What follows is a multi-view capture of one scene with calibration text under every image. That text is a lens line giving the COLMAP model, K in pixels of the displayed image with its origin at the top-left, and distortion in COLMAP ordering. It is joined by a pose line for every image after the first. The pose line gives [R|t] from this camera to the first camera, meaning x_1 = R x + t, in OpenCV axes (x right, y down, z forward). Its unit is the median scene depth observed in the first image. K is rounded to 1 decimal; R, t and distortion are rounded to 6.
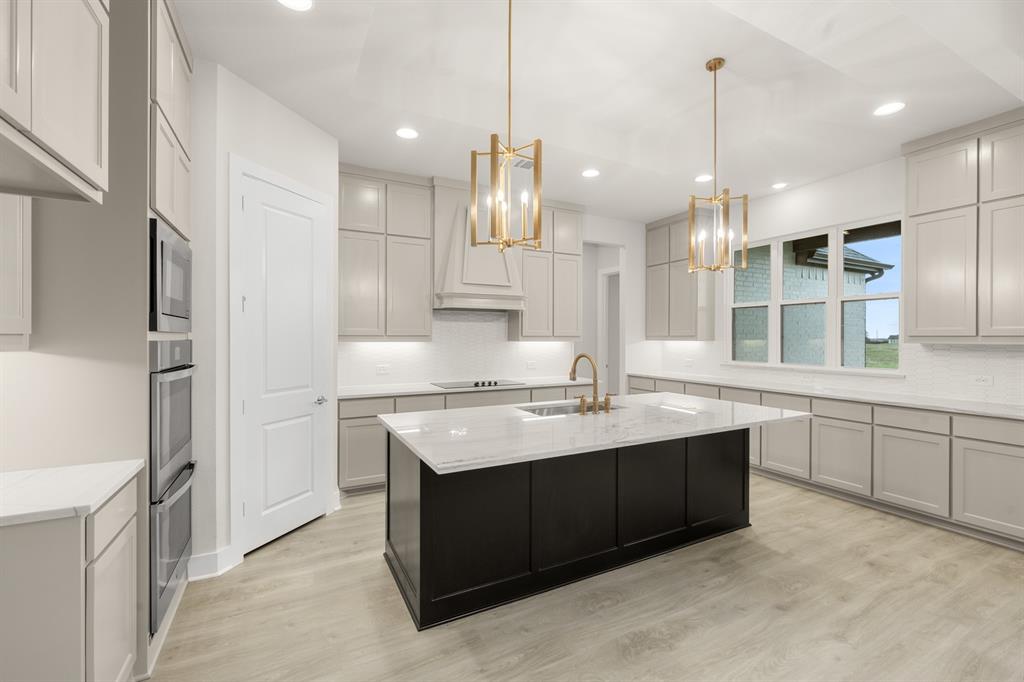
lens RADIAL K [[437.6, 0, 516.6], [0, 437.6, 336.0], [0, 0, 1]] dist [0.001435, -0.000792]
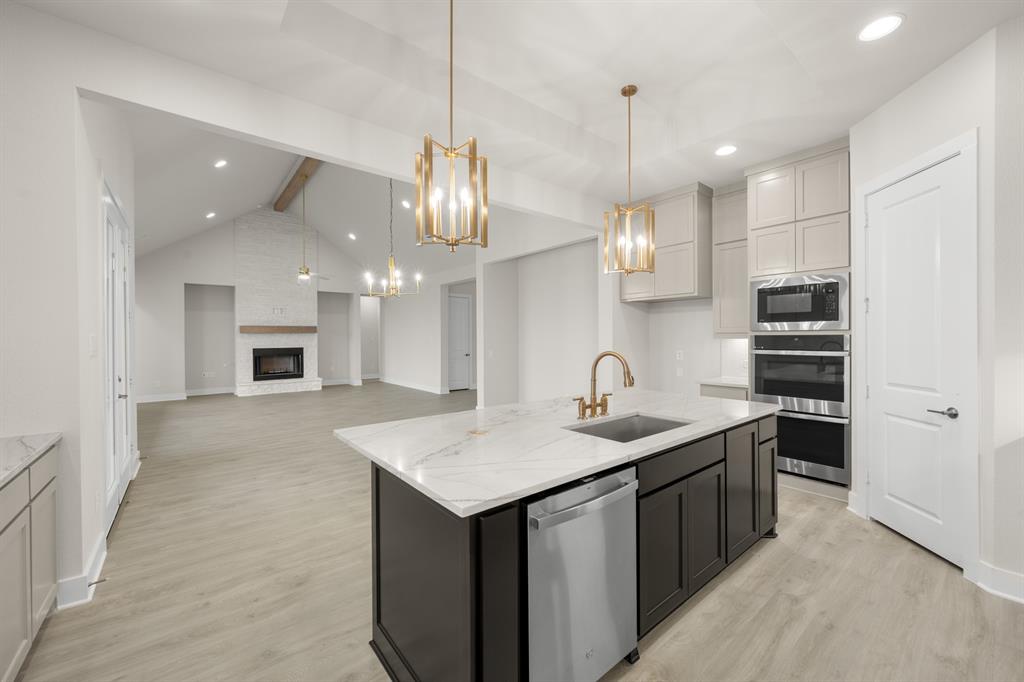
lens RADIAL K [[402.9, 0, 510.8], [0, 402.9, 338.2], [0, 0, 1]] dist [-0.002281, 0.000738]
pose [[-0.980671, 0.003941, -0.195622, 0.463044], [0.004680, 0.999984, -0.003318, 0.015885], [0.195606, -0.004169, -0.980674, 1.615070]]
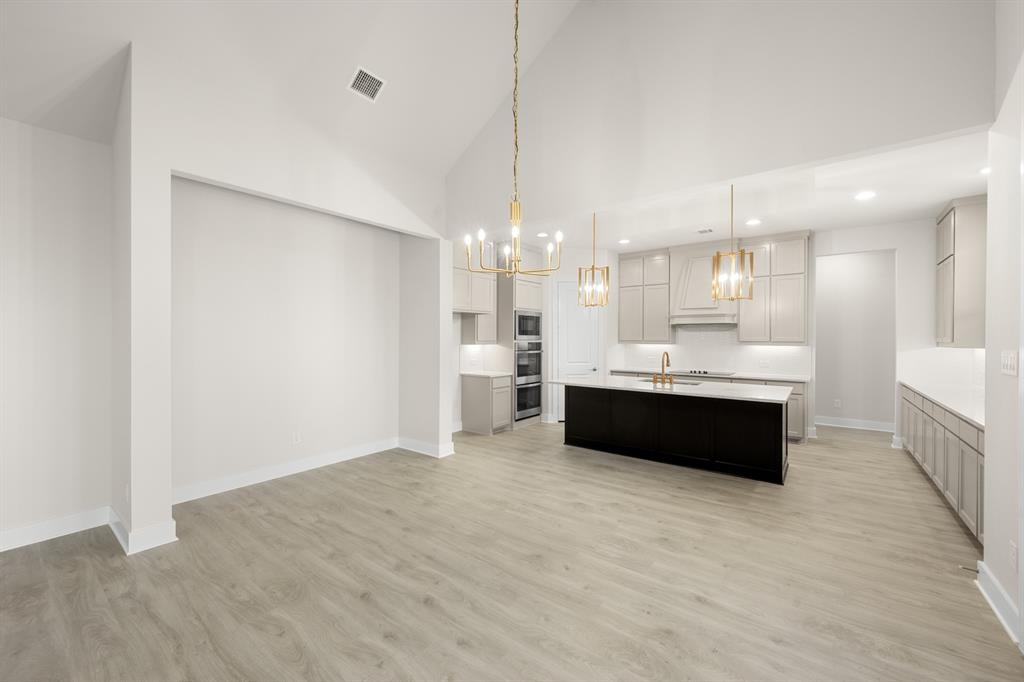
lens RADIAL K [[402.9, 0, 513.5], [0, 402.9, 342.2], [0, 0, 1]] dist [-0.002281, 0.000738]
pose [[0.419825, 0.010491, -0.907544, 1.330020], [-0.000258, 0.999935, 0.011440, -0.018383], [0.907605, -0.004569, 0.419800, -0.270153]]
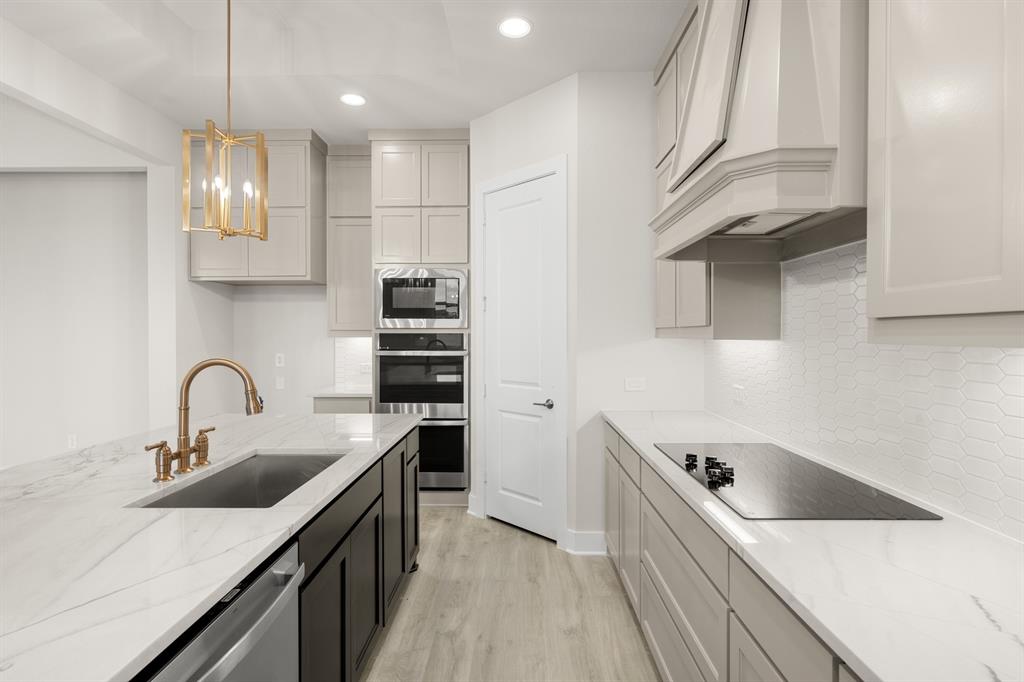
lens RADIAL K [[515.2, 0, 518.2], [0, 515.2, 337.3], [0, 0, 1]] dist [-0.000915, -0.001089]
pose [[-0.472224, 0.004025, -0.881470, 0.484685], [0.004373, 0.999988, 0.002223, 0.015152], [0.881468, -0.002805, -0.472235, 1.492189]]
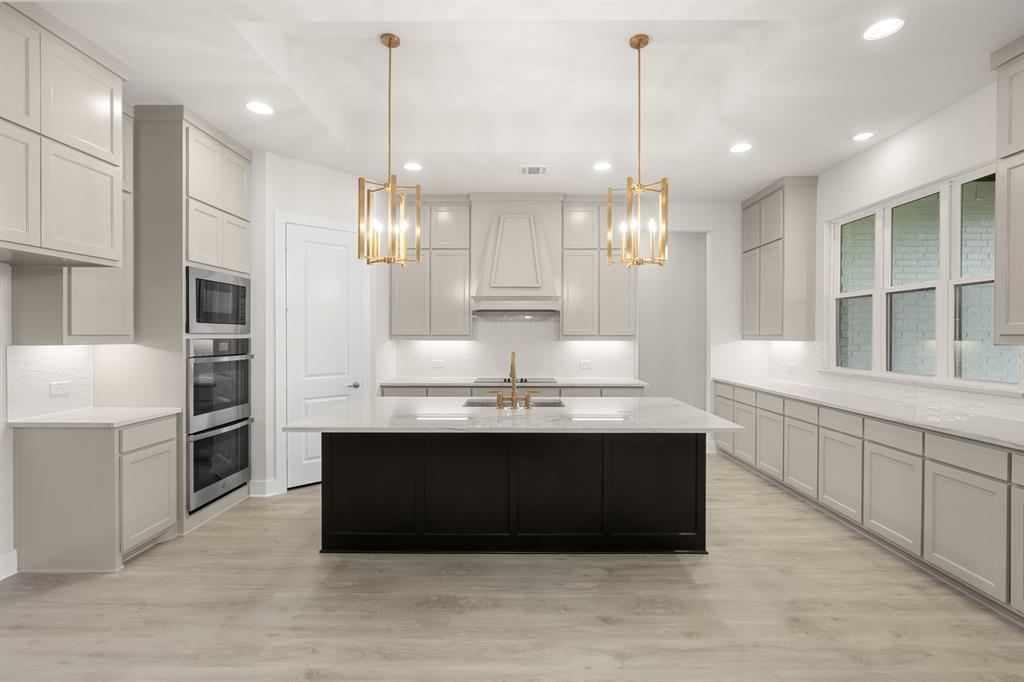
lens RADIAL K [[462.8, 0, 514.4], [0, 462.8, 337.1], [0, 0, 1]] dist [-0.001607, 0.000546]
pose [[0.881859, 0.000648, -0.471514, 0.642762], [0.001262, 0.999992, 0.003735, -0.000305], [0.471512, -0.003889, 0.881851, 0.012856]]
